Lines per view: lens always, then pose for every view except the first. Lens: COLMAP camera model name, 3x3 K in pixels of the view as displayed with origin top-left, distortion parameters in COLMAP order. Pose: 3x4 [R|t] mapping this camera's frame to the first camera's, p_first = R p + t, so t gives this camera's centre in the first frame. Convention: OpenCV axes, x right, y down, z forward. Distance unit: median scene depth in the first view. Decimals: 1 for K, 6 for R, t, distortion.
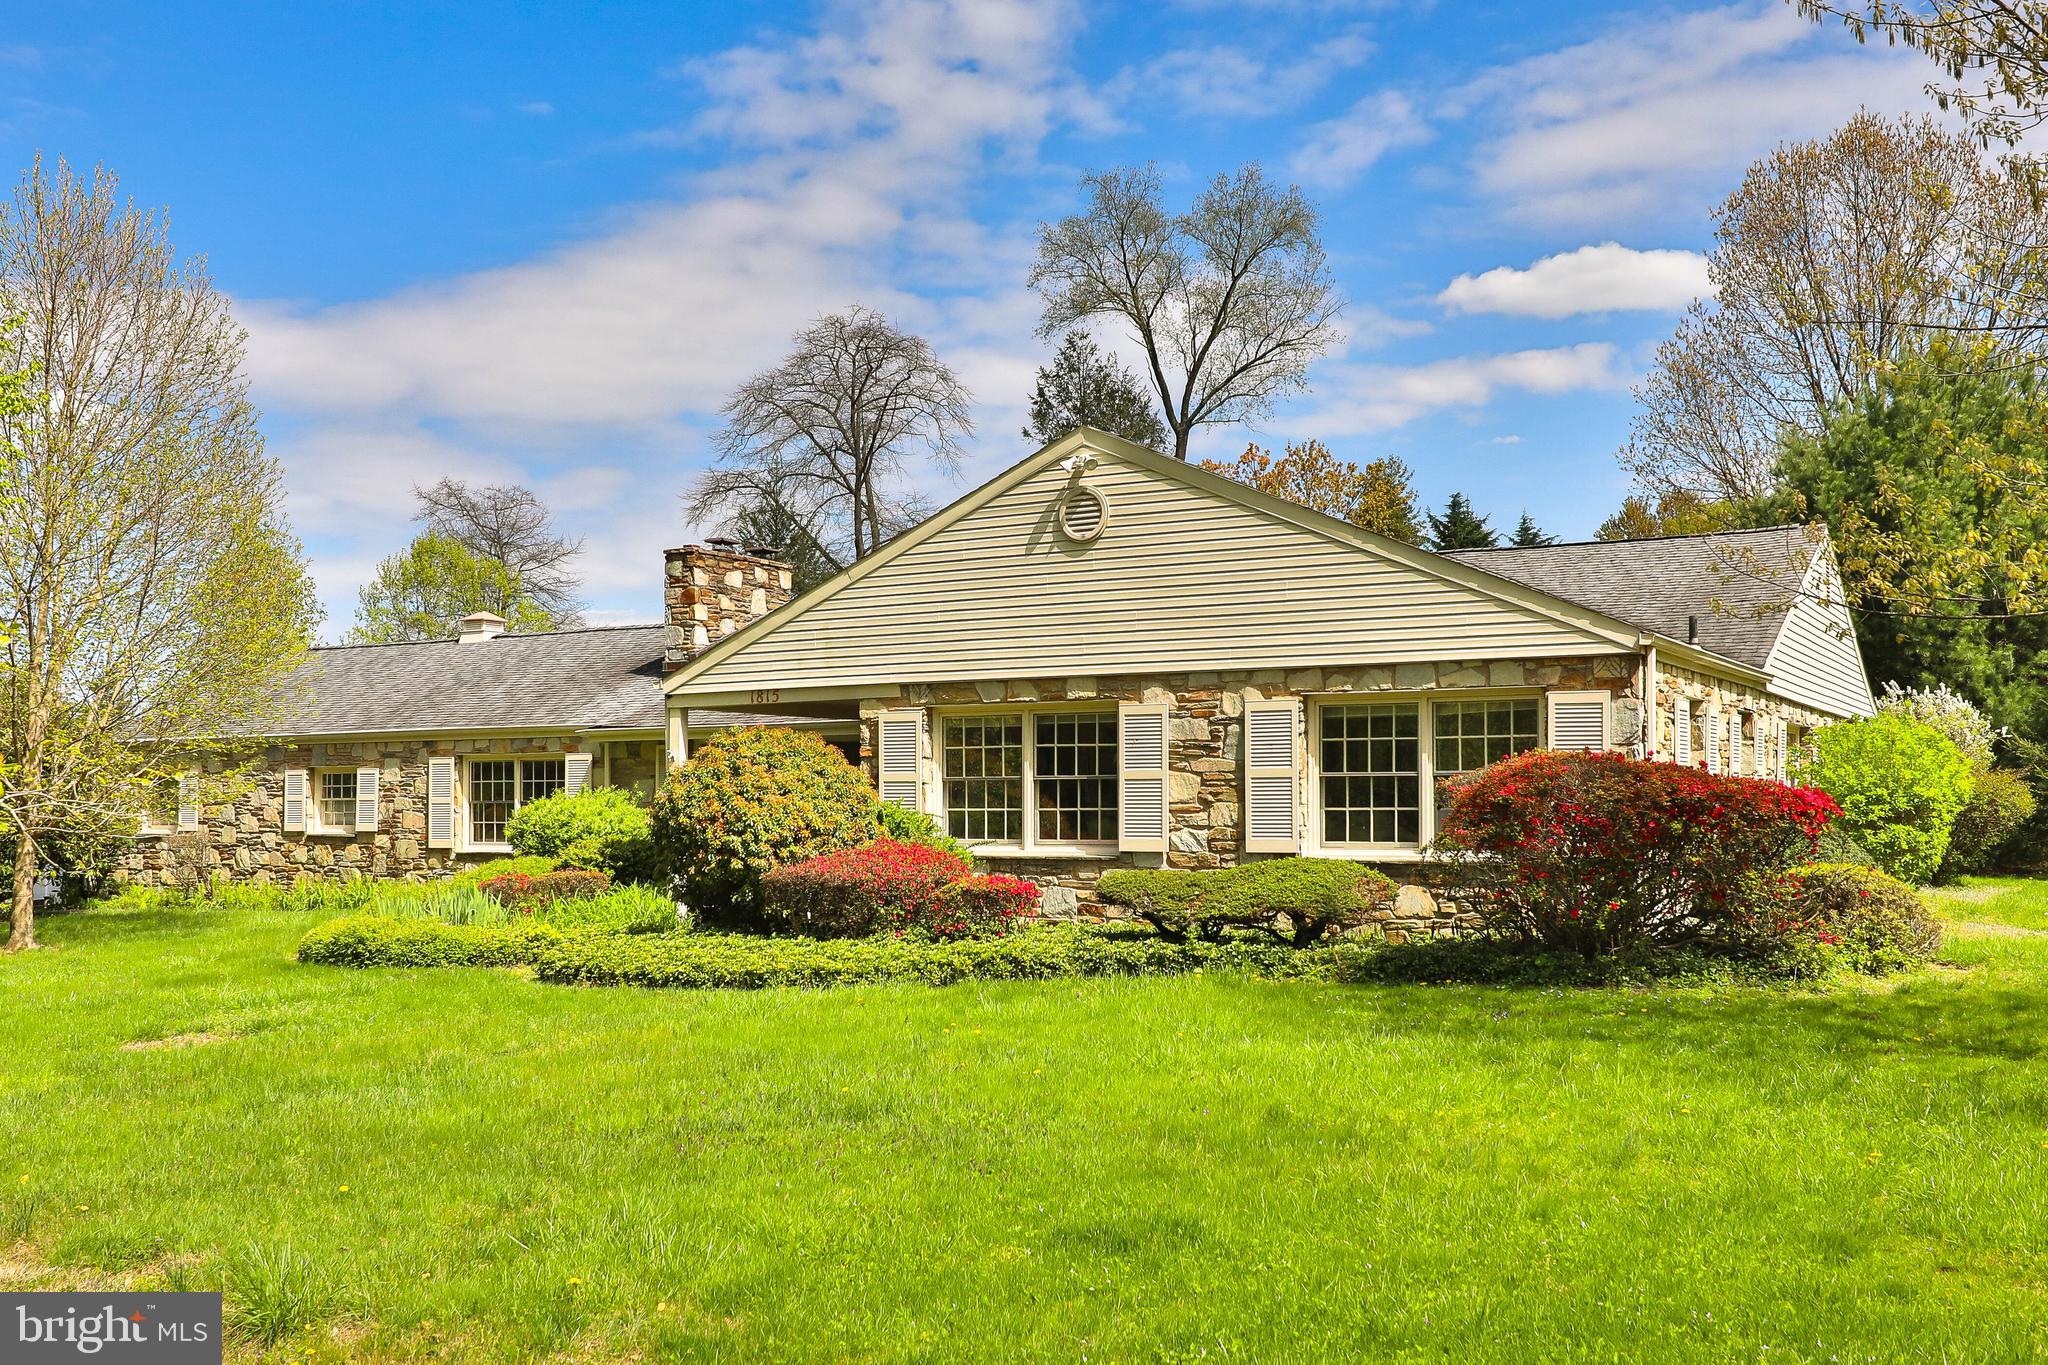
lens RADIAL K [[2283.0, 0, 1018.5], [0, 2283.0, 702.6], [0, 0, 1]] dist [0.016405, 0.000000]
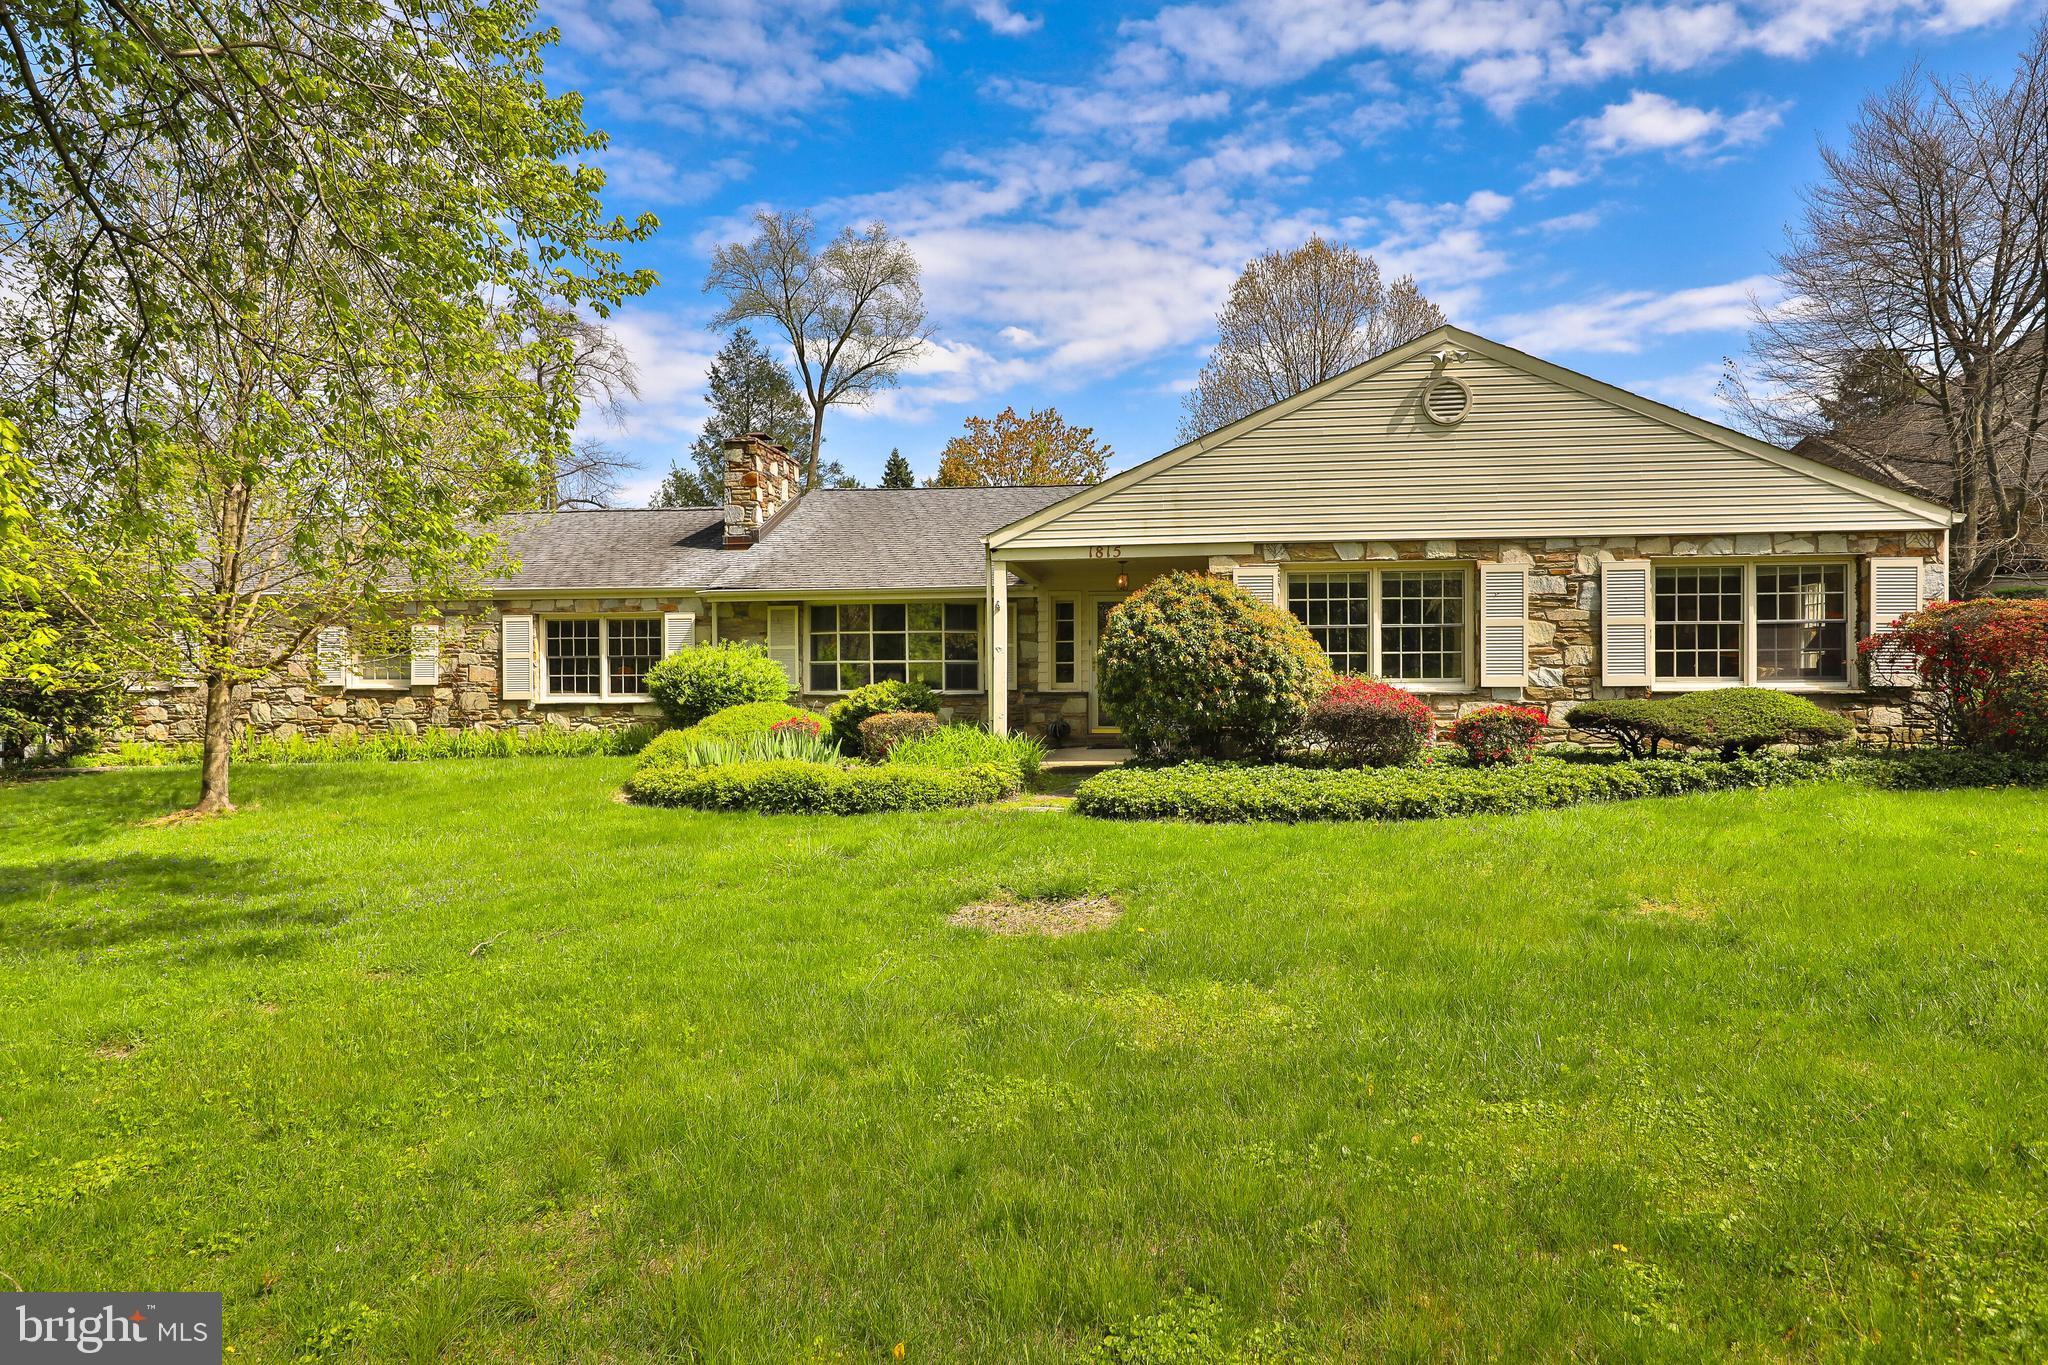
lens RADIAL K [[1352.0, 0, 1016.9], [0, 1352.0, 665.1], [0, 0, 1]] dist [0.010886, 0.000864]
pose [[0.893592, 0.001555, 0.448877, -0.464707], [-0.016055, 0.999465, 0.028497, 0.035745], [-0.448592, -0.032672, 0.893139, 0.455504]]
